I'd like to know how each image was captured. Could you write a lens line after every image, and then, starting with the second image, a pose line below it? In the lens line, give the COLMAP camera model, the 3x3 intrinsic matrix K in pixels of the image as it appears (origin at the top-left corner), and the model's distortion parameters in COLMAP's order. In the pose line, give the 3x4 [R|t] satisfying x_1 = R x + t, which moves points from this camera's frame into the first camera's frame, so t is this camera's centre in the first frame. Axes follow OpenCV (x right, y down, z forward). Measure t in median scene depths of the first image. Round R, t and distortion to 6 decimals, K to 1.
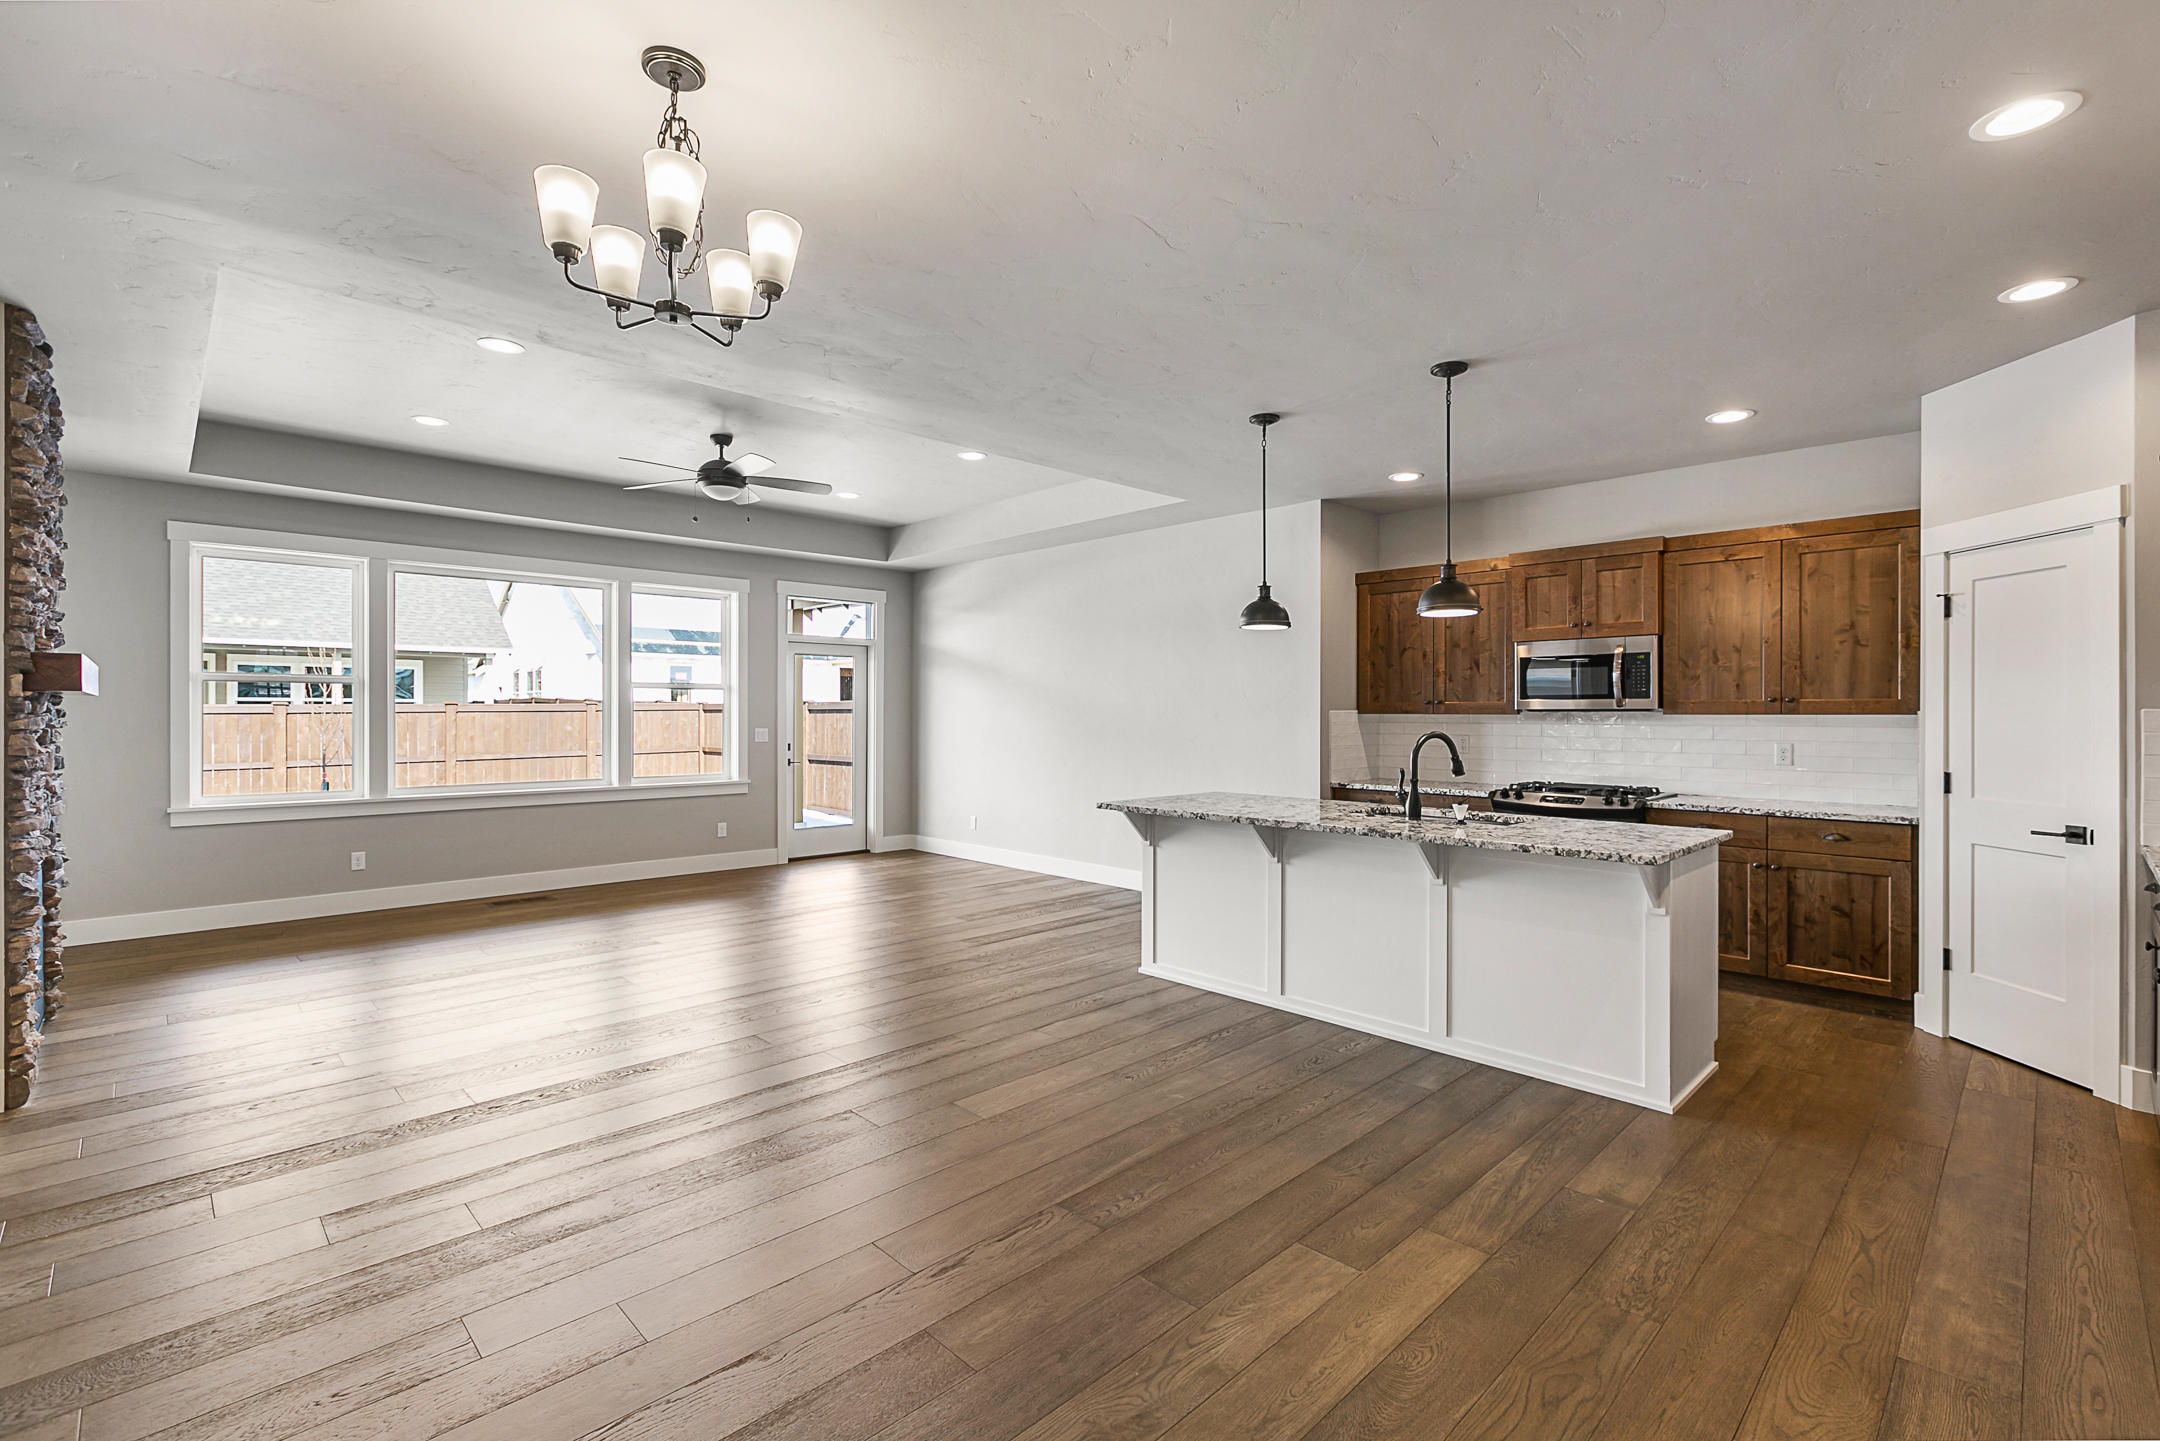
lens RADIAL K [[967.4, 0, 1064.5], [0, 967.4, 716.6], [0, 0, 1]] dist [0.000700, 0.000169]
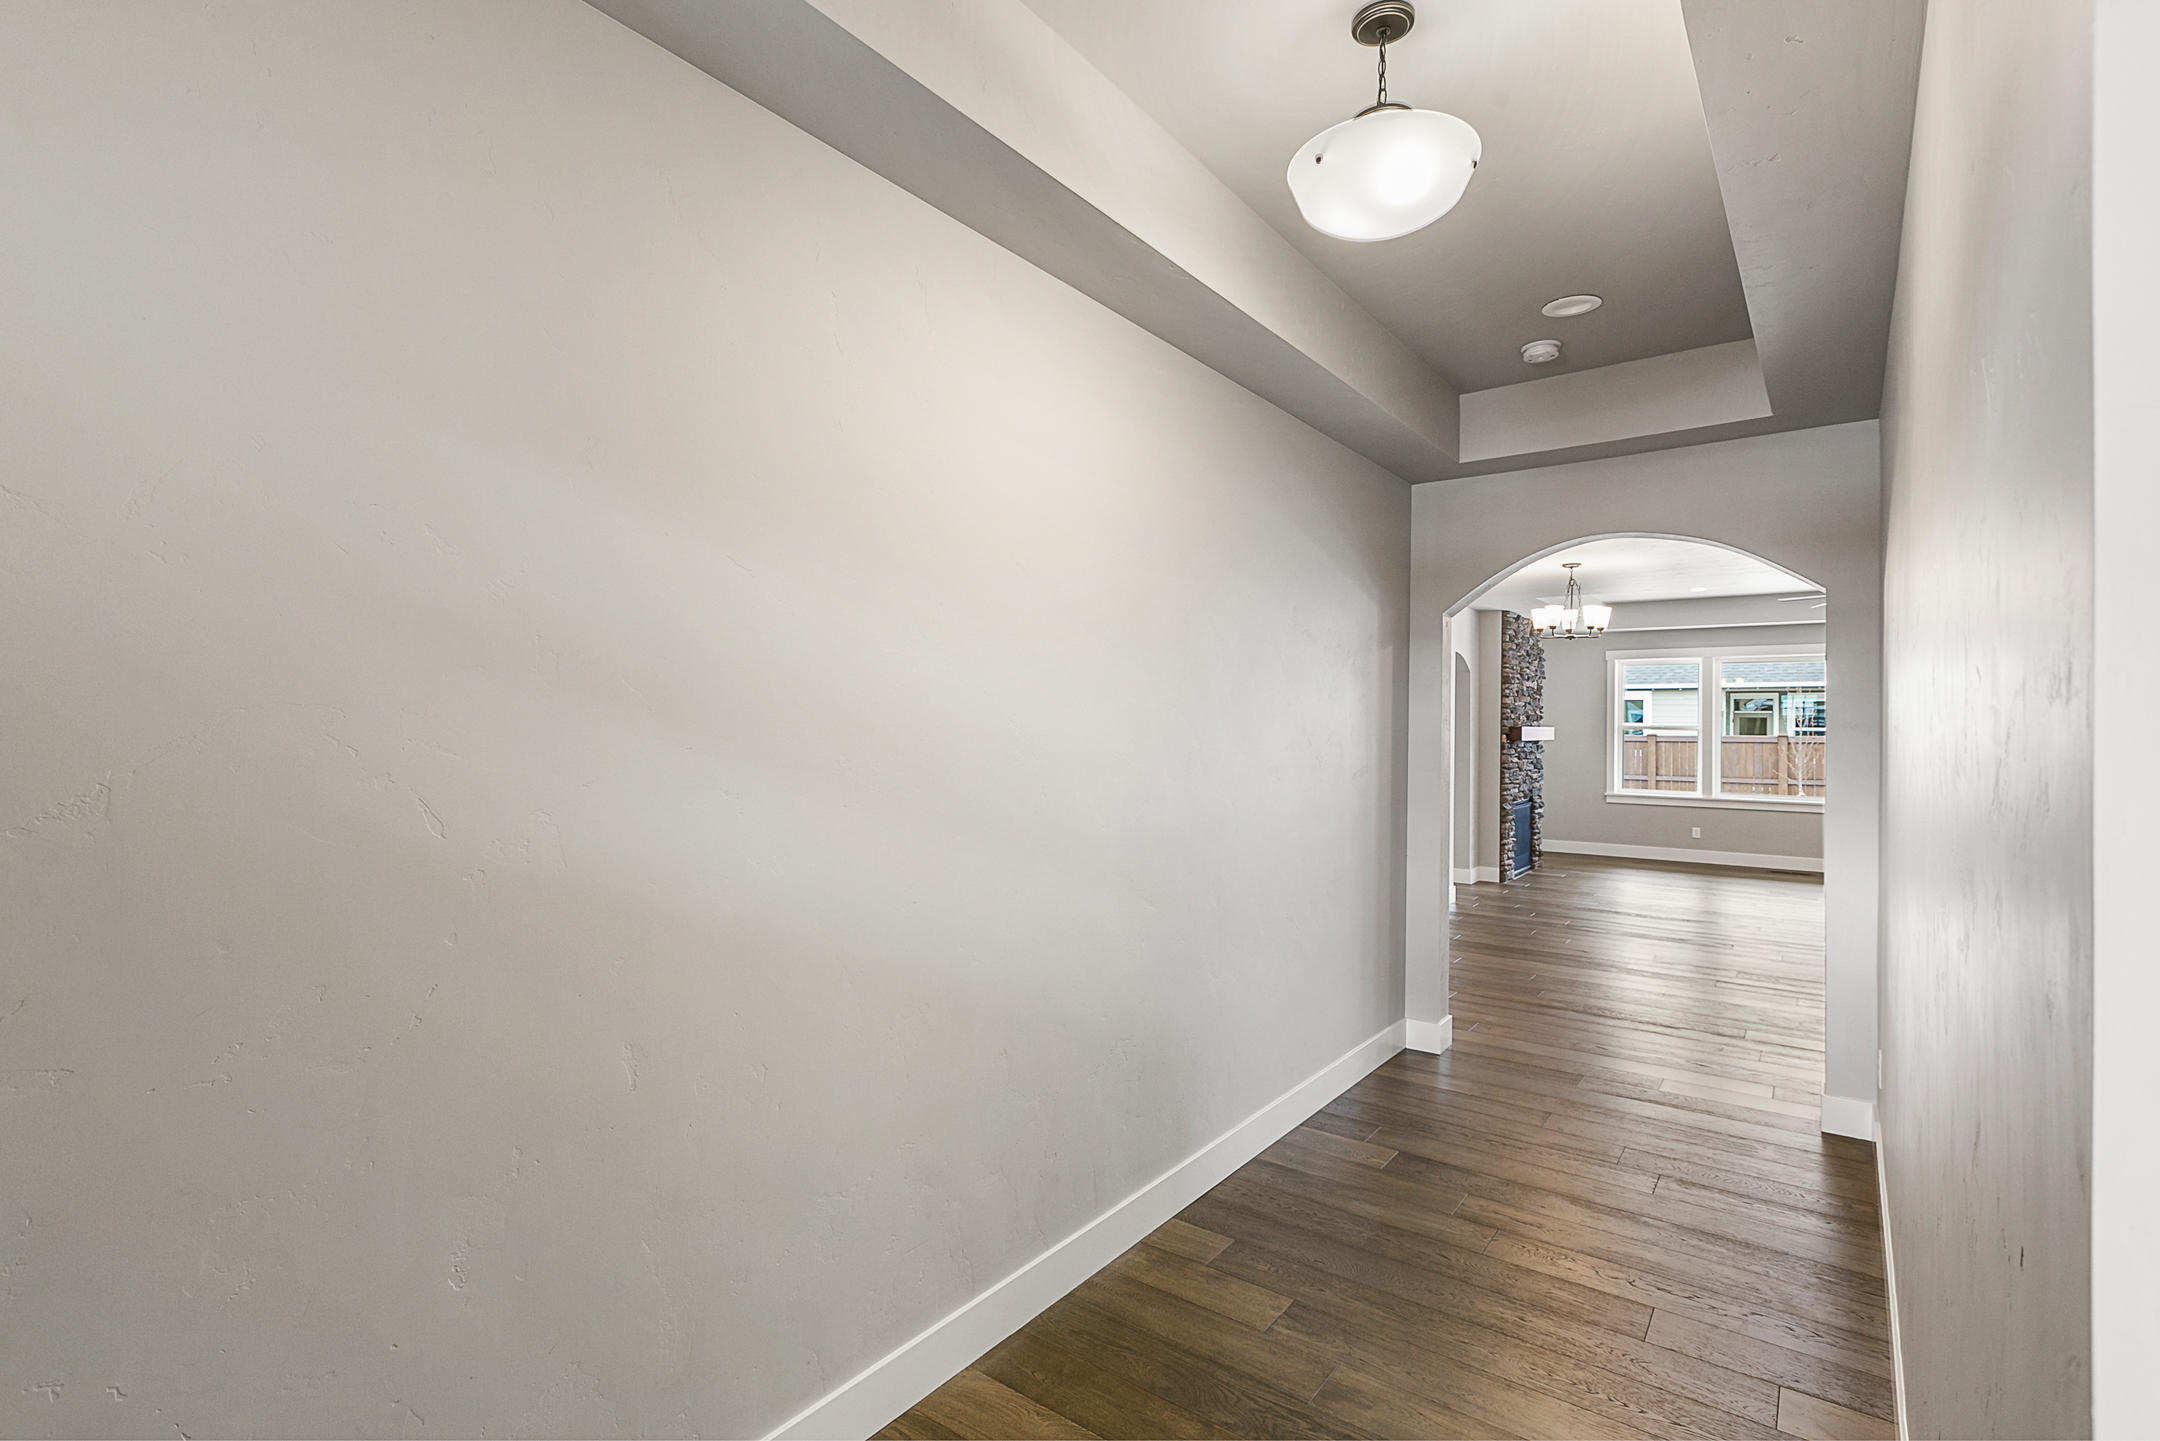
lens RADIAL K [[967.4, 0, 1075.8], [0, 967.4, 726.3], [0, 0, 1]] dist [0.000700, 0.000169]
pose [[0.158548, -0.005576, -0.987335, 0.716723], [-0.008700, 0.999937, -0.007044, -0.016585], [0.987313, 0.009706, 0.158490, -0.331082]]
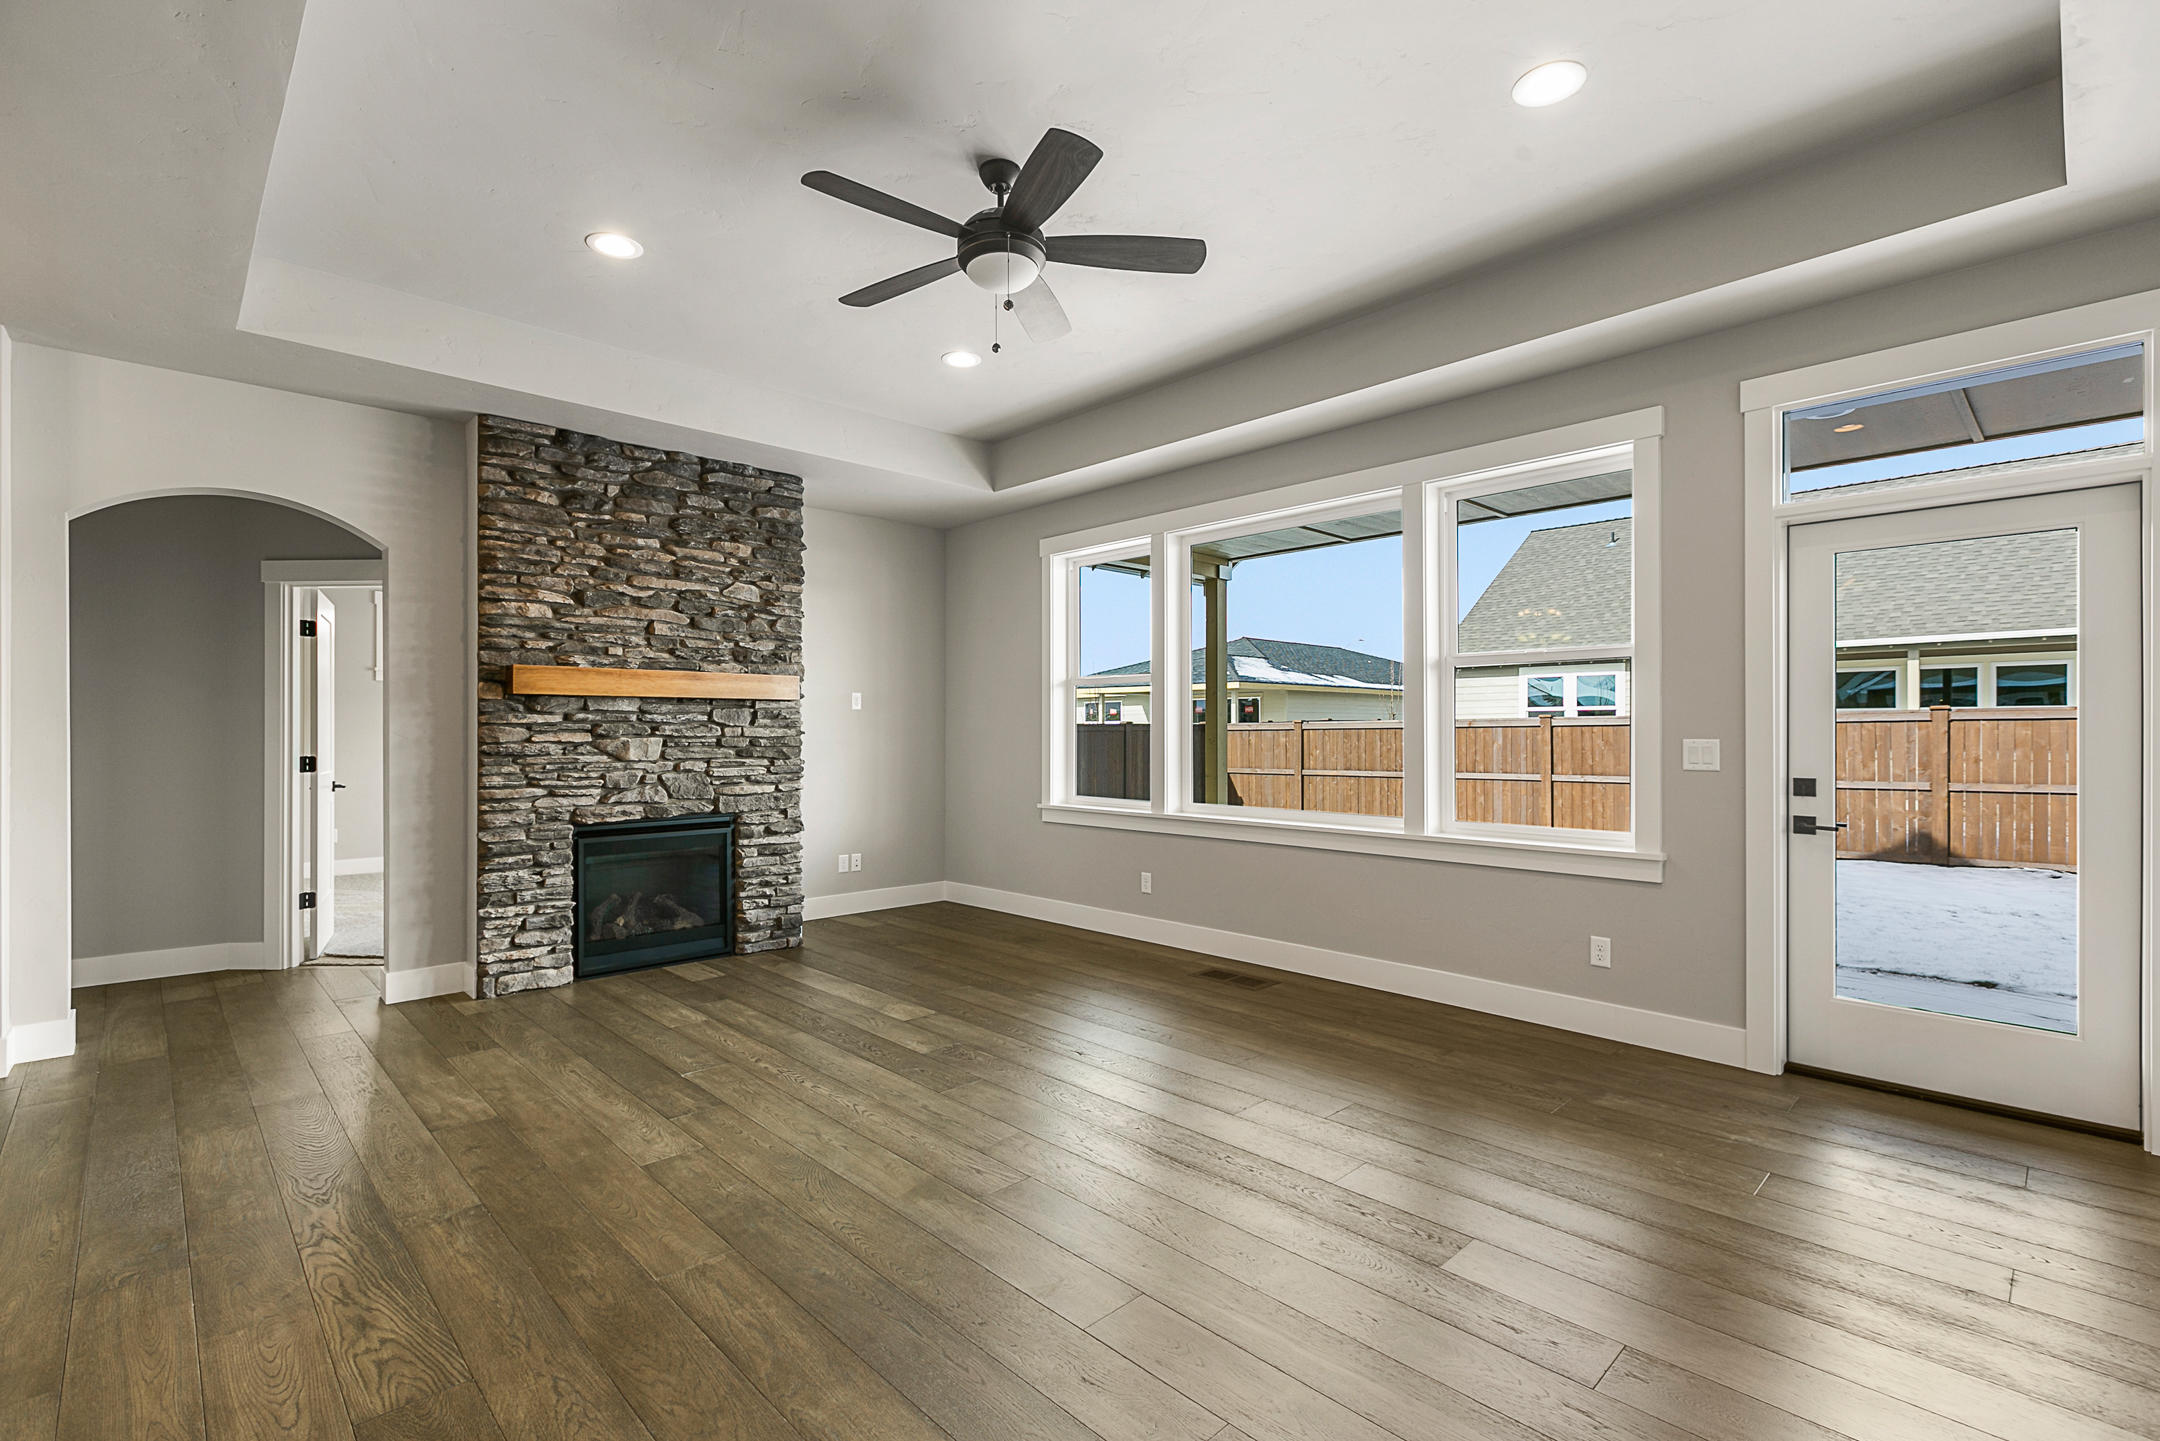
lens RADIAL K [[967.4, 0, 1071.4], [0, 967.4, 731.6], [0, 0, 1]] dist [0.000700, 0.000169]
pose [[0.025047, 0.000118, -0.999686, 0.127894], [-0.000945, 1.000000, 0.000095, 0.010335], [0.999686, 0.000943, 0.025047, 0.806987]]
